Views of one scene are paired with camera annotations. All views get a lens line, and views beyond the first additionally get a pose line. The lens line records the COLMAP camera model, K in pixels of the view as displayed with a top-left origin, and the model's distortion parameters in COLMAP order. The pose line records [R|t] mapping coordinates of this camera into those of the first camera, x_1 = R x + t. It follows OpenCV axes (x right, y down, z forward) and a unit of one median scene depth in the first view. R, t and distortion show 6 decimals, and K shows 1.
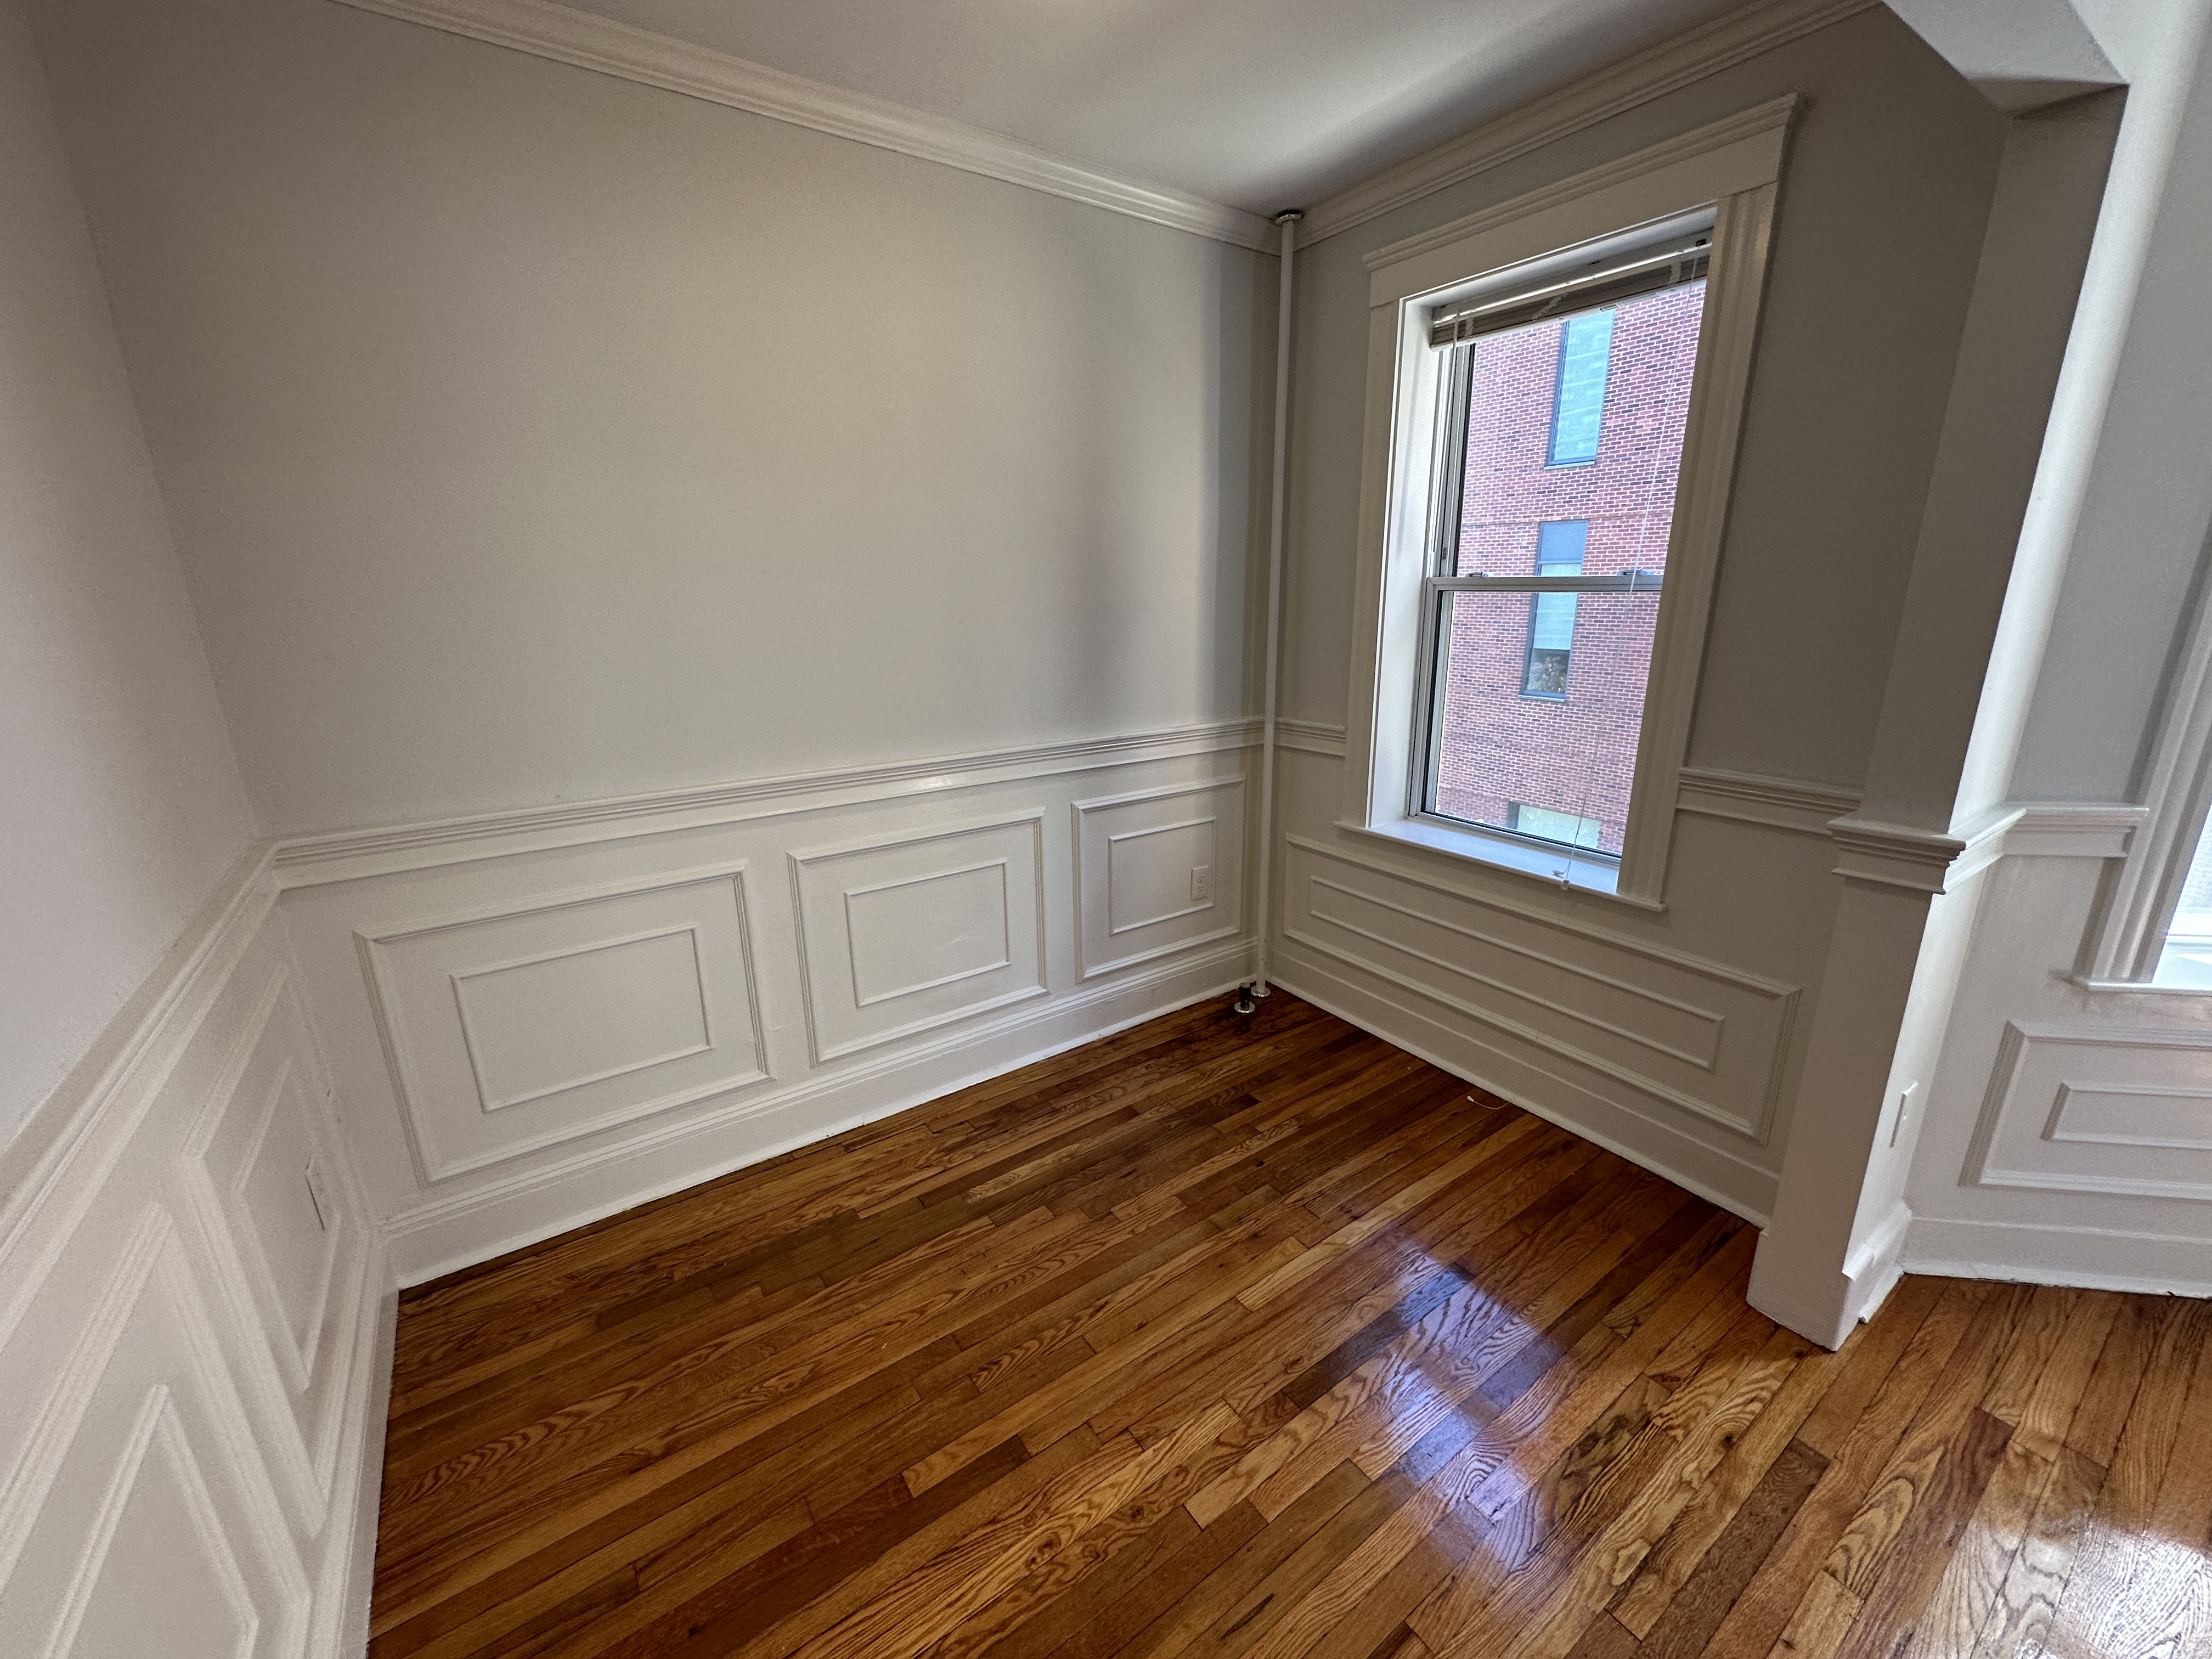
lens RADIAL K [[879.1, 0, 1107.7], [0, 879.1, 829.3], [0, 0, 1]] dist [-0.001143, 0.000761]
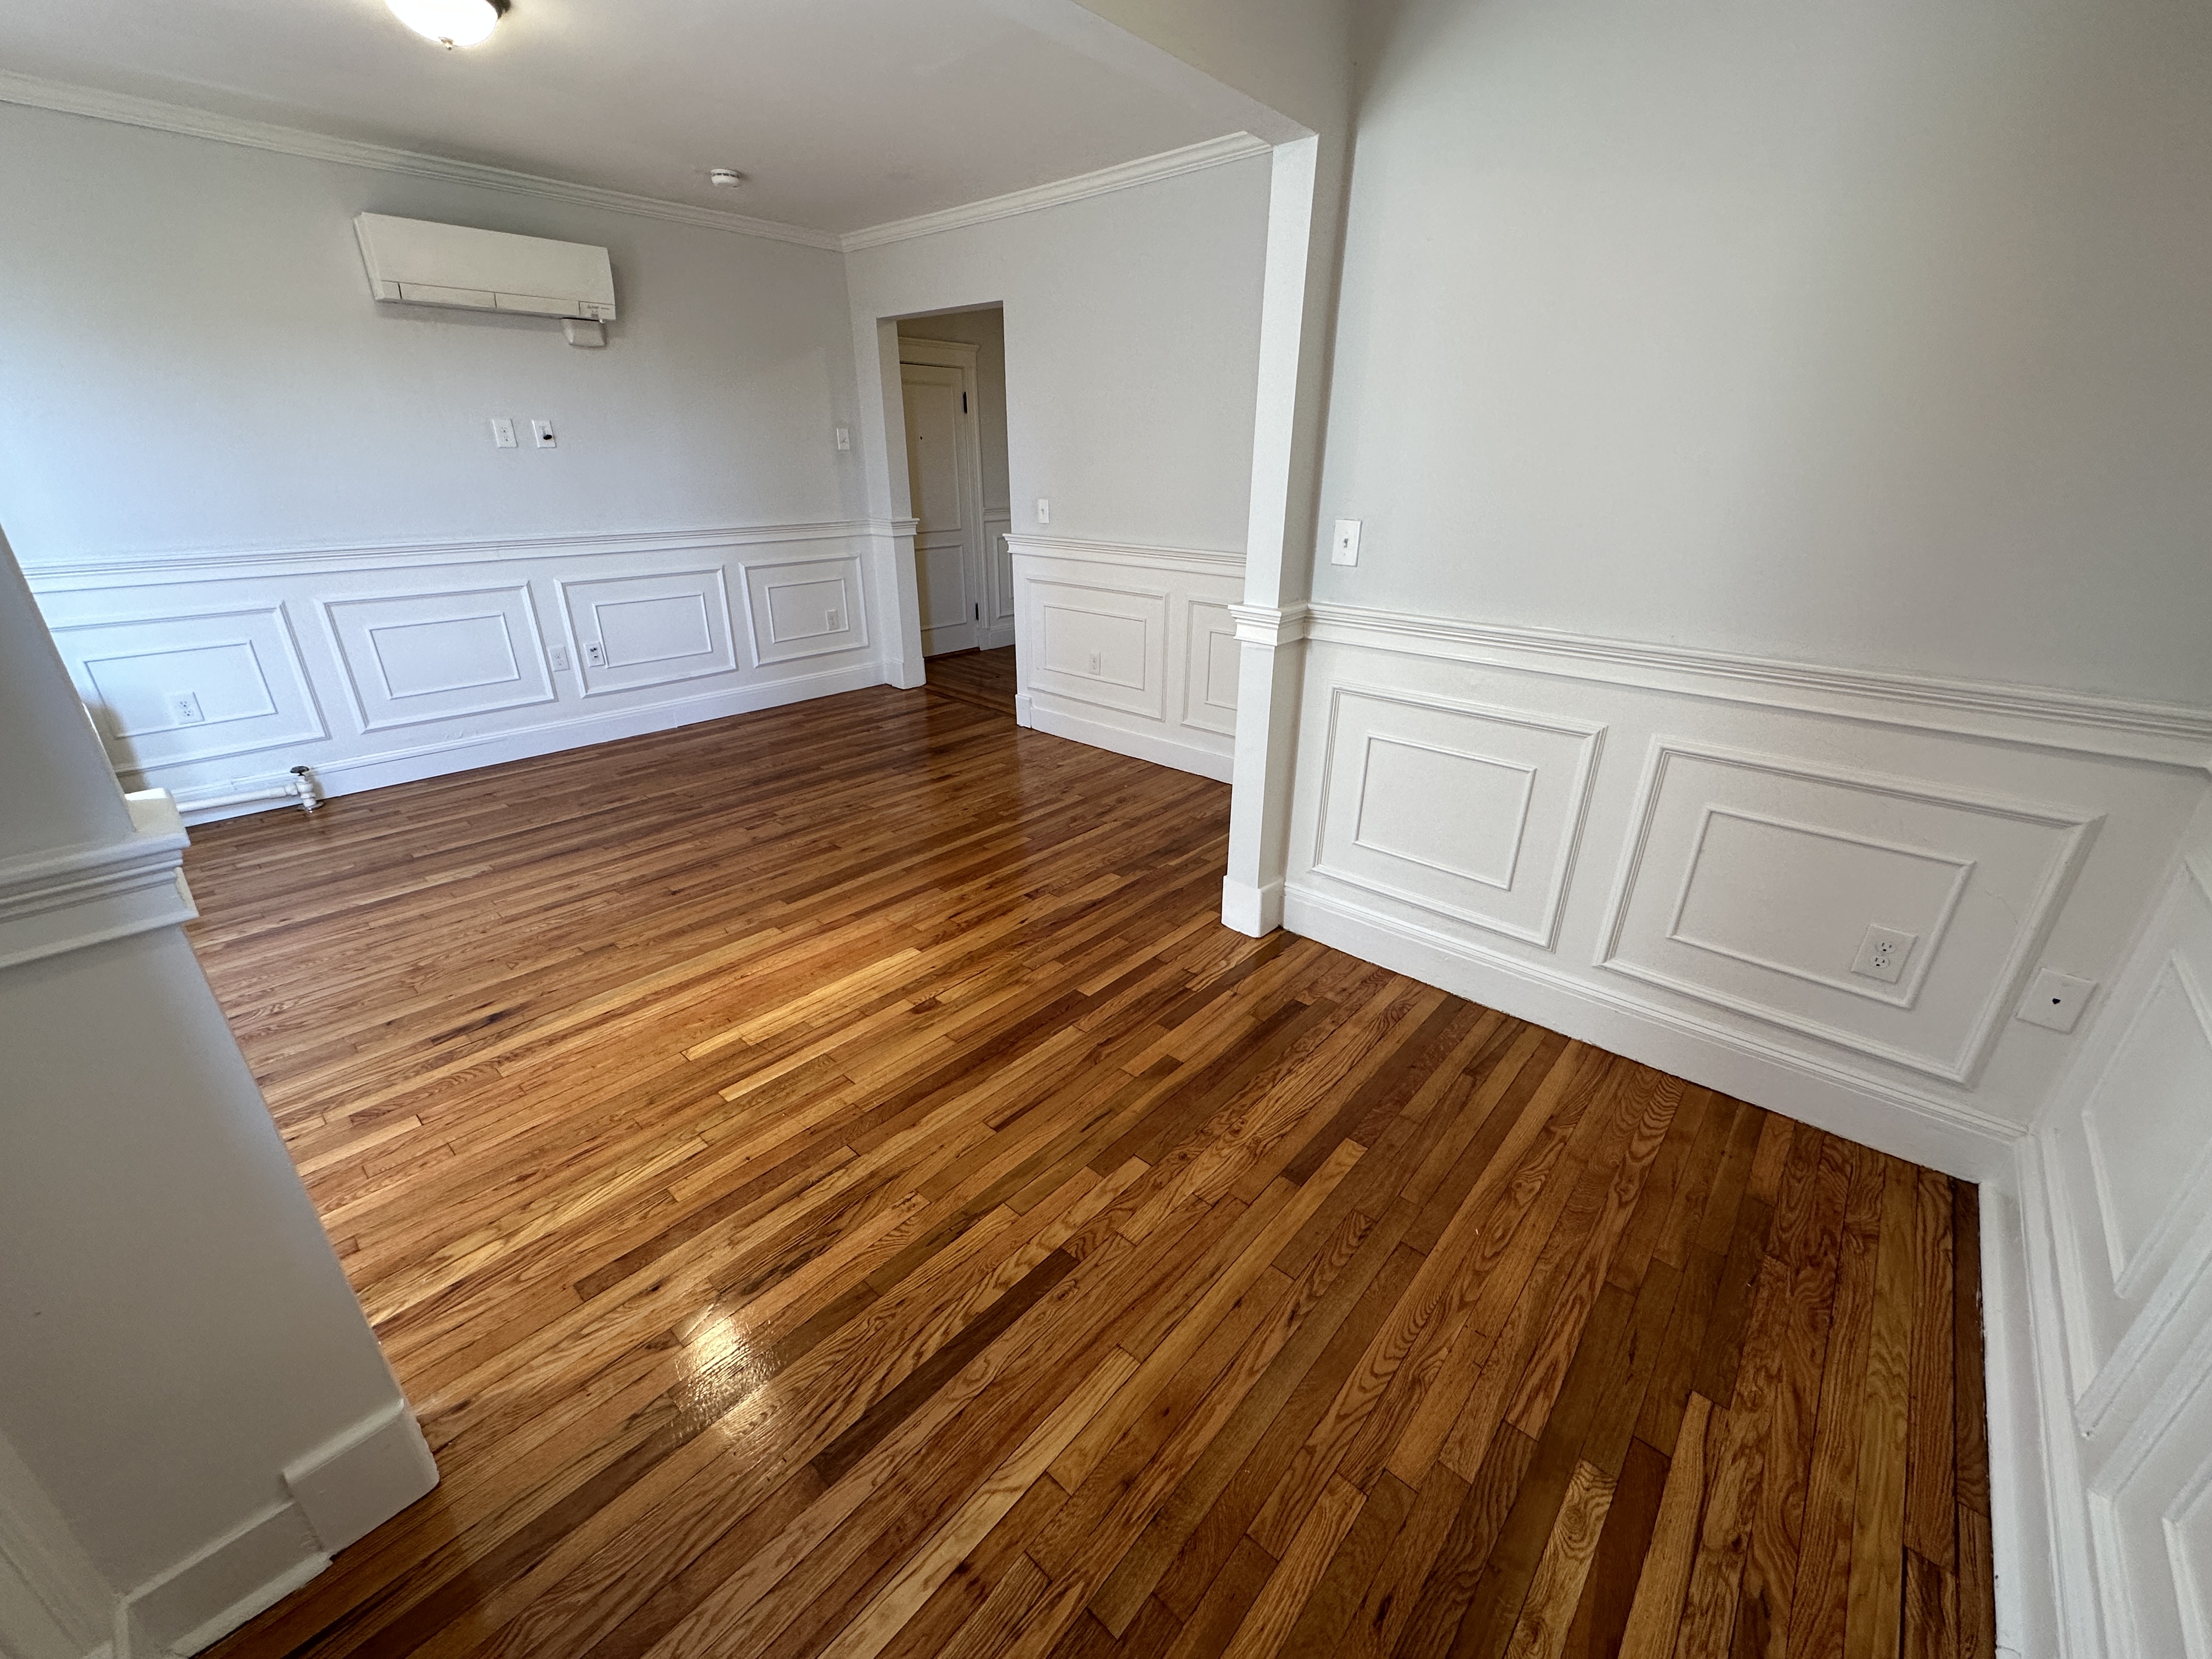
lens RADIAL K [[879.1, 0, 1108.5], [0, 879.1, 827.4], [0, 0, 1]] dist [-0.001143, 0.000761]
pose [[-0.970676, 0.101680, -0.217827, 0.310091], [-0.058166, 0.779868, 0.623235, -0.348135], [0.233247, 0.617630, -0.751085, 1.350438]]
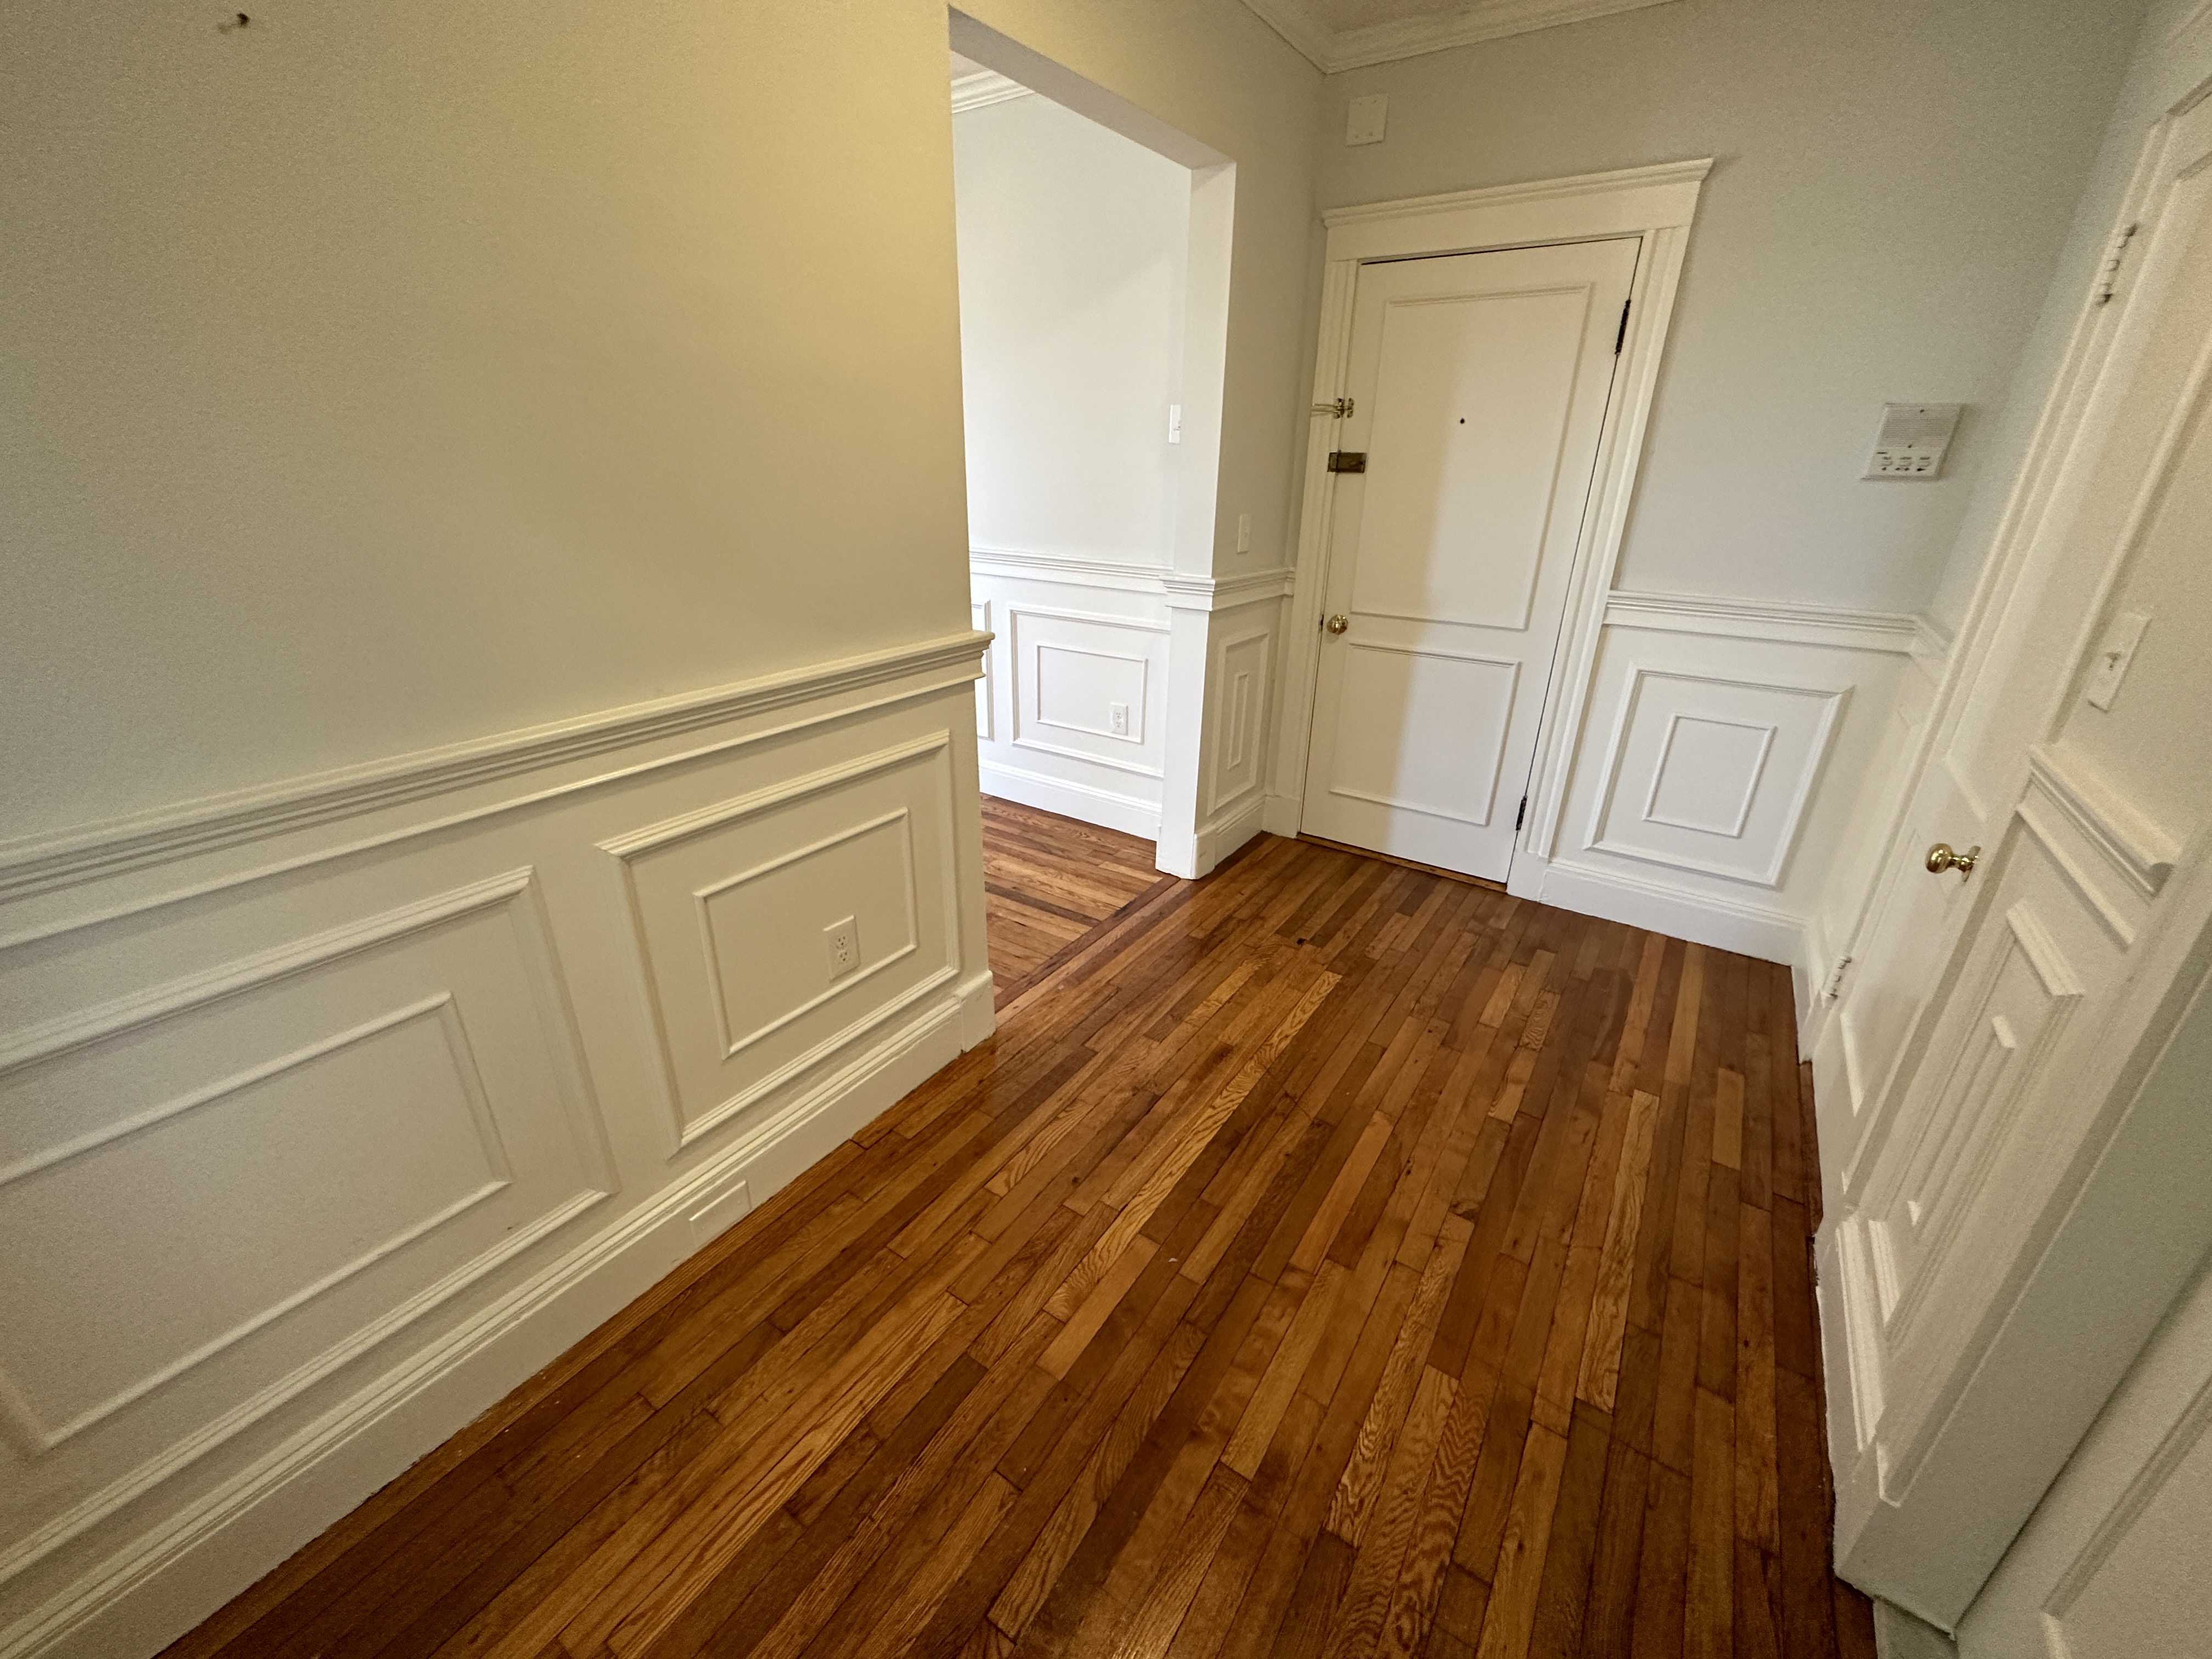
lens RADIAL K [[879.1, 0, 1107.5], [0, 879.1, 833.5], [0, 0, 1]] dist [-0.001143, 0.000761]
pose [[-0.369134, -0.359982, 0.856828, -1.183641], [0.242644, 0.852633, 0.462754, 0.372476], [-0.897142, 0.378723, -0.227388, -1.049178]]
